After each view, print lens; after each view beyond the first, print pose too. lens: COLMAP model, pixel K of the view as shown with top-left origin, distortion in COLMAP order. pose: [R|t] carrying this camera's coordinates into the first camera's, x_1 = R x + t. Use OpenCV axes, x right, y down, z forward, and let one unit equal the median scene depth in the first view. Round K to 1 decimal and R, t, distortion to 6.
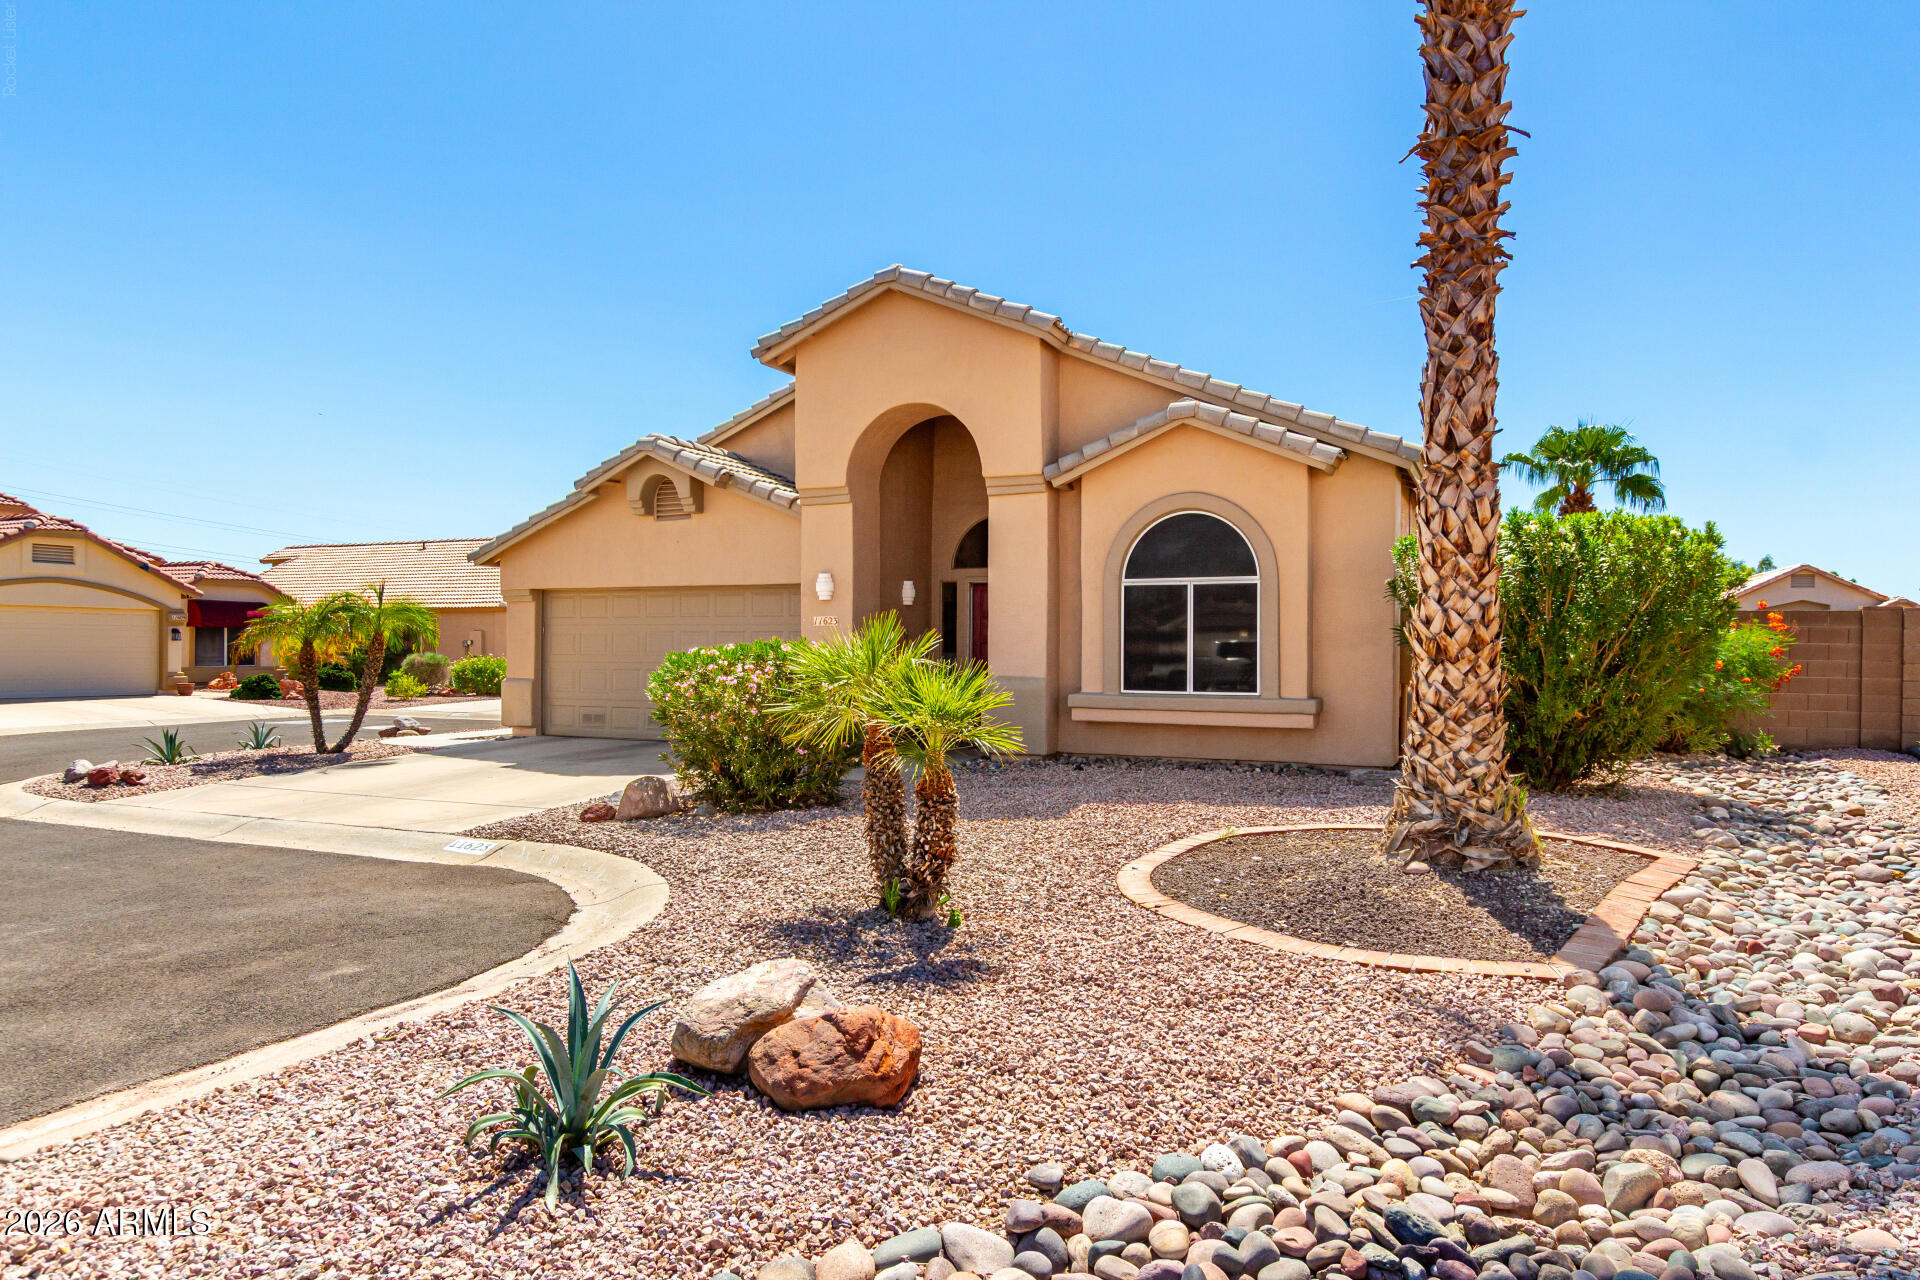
lens RADIAL K [[1174.6, 0, 960.3], [0, 1174.6, 640.0], [0, 0, 1]] dist [-0.000851, 0.000213]
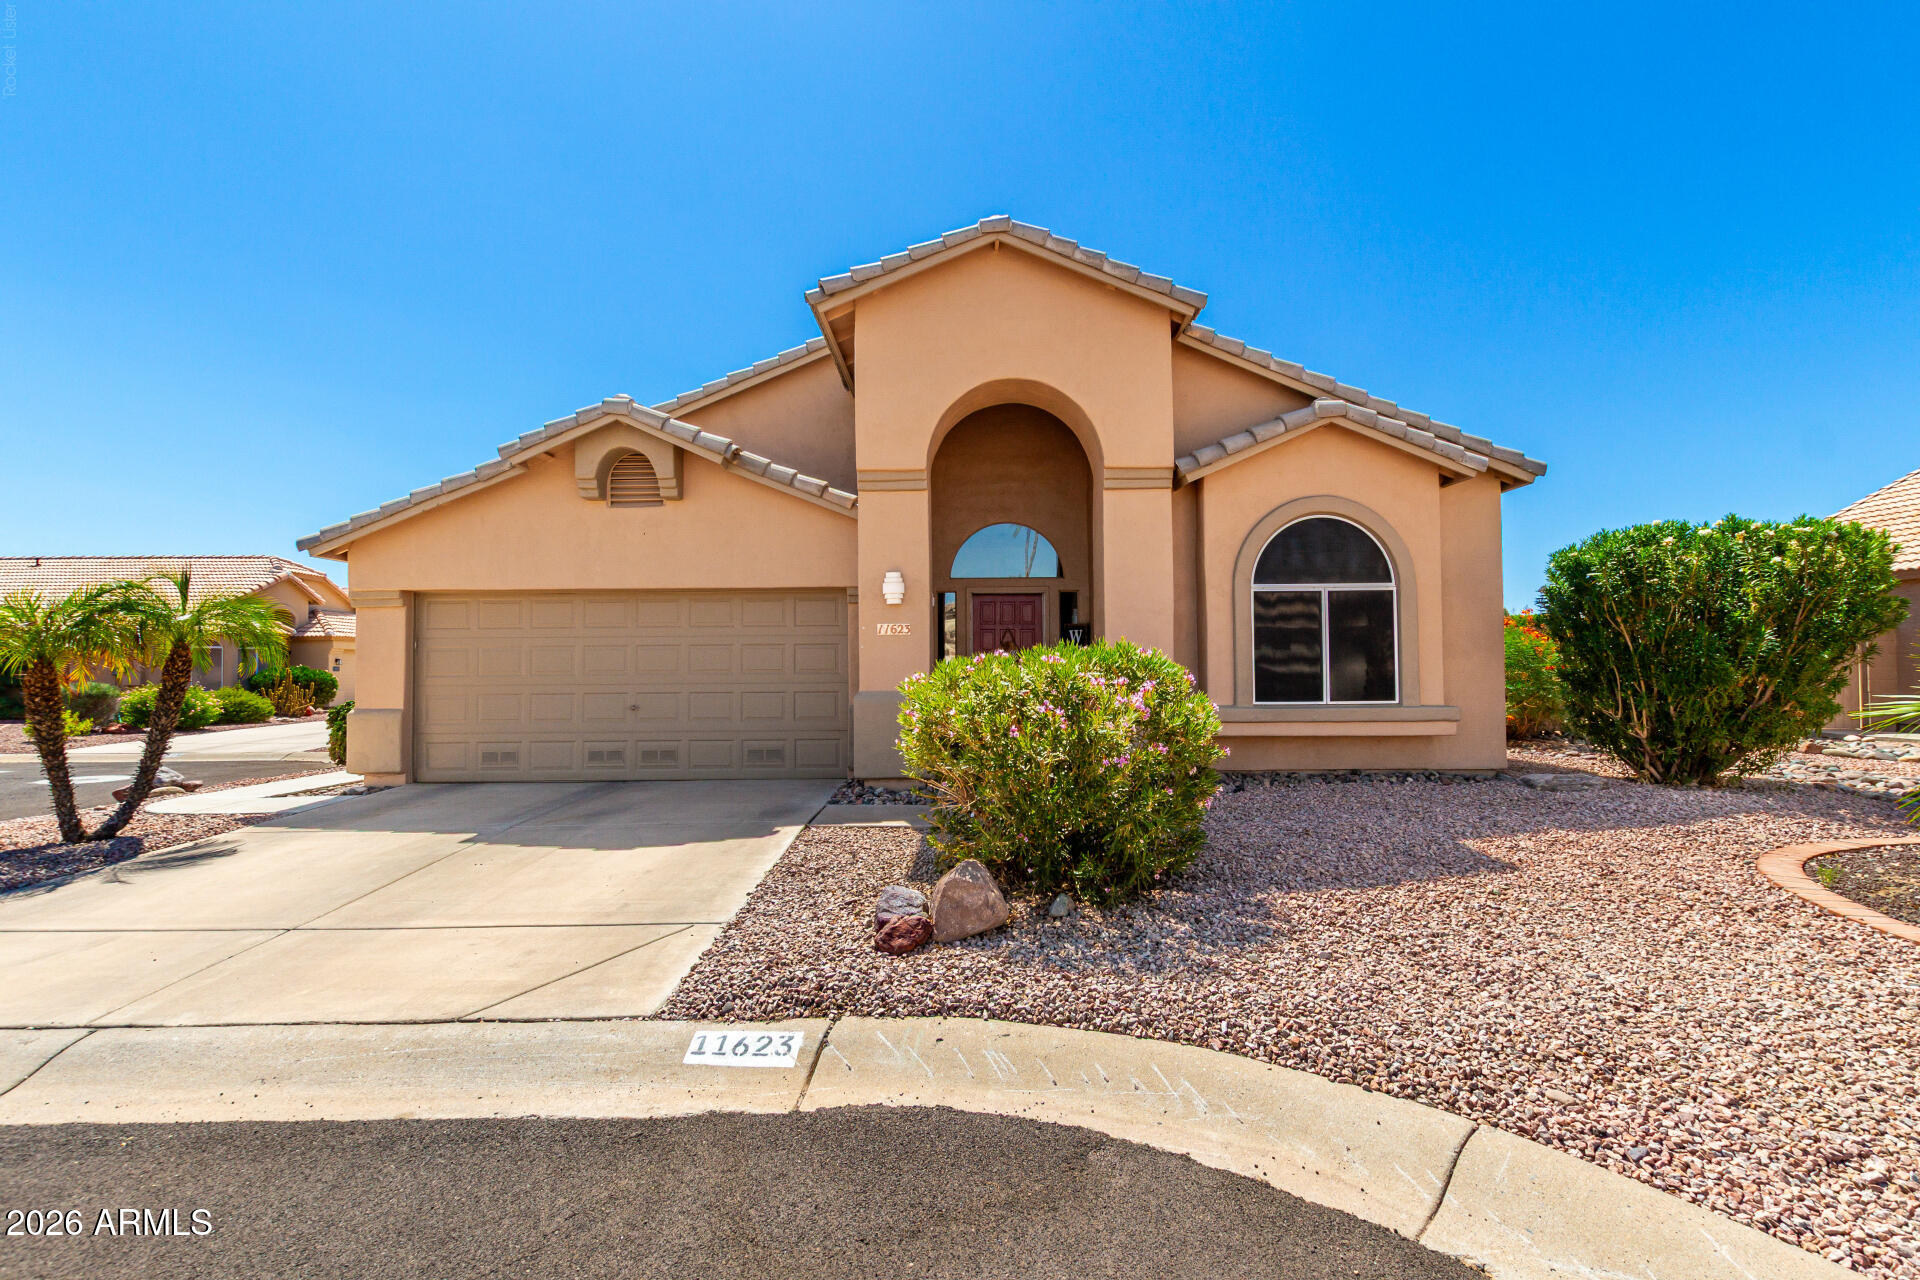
lens RADIAL K [[869.2, 0, 961.2], [0, 869.2, 639.5], [0, 0, 1]] dist [0.006590, -0.002509]
pose [[0.911937, 0.002893, 0.410320, -0.321726], [0.009141, 0.999584, -0.027364, 0.008223], [-0.410228, 0.028705, 0.911531, 0.410281]]
